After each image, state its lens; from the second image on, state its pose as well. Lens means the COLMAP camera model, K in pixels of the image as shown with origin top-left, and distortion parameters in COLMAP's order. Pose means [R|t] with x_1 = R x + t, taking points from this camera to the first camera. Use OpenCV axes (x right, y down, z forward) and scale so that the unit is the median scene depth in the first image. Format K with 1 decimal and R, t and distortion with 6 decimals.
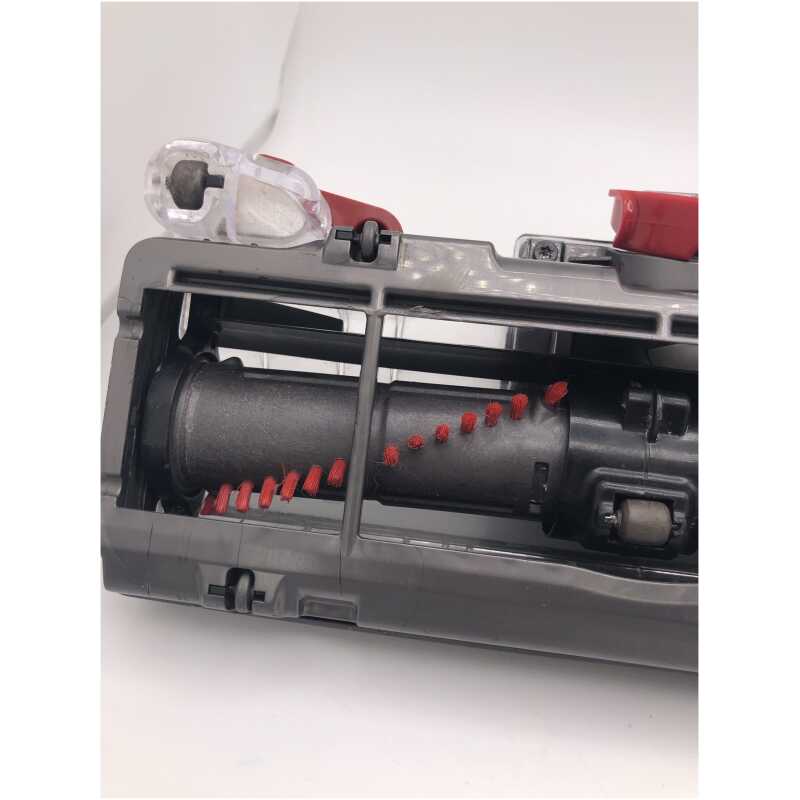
lens RADIAL K [[710.2, 0, 397.3], [0, 710.2, 397.3], [0, 0, 1]] dist [-0.005309, 0.000531]
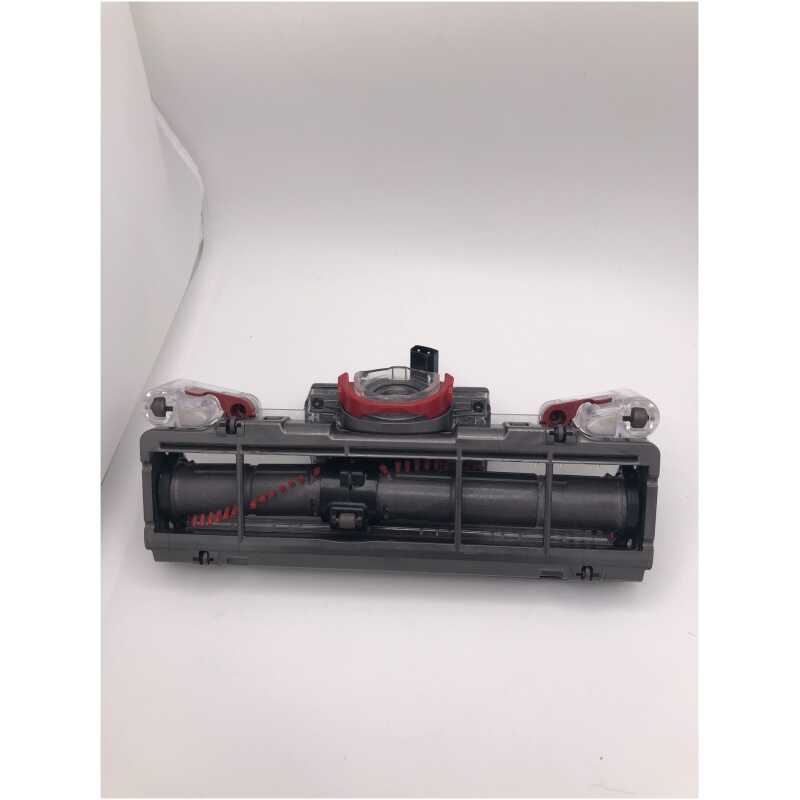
lens RADIAL K [[710.2, 0, 402.4], [0, 710.2, 401.0], [0, 0, 1]] dist [-0.005309, 0.000531]
pose [[0.994647, -0.101068, -0.021520, 0.630486], [0.103330, 0.970995, 0.215619, -0.792688], [-0.000897, -0.216688, 0.976240, -1.476327]]
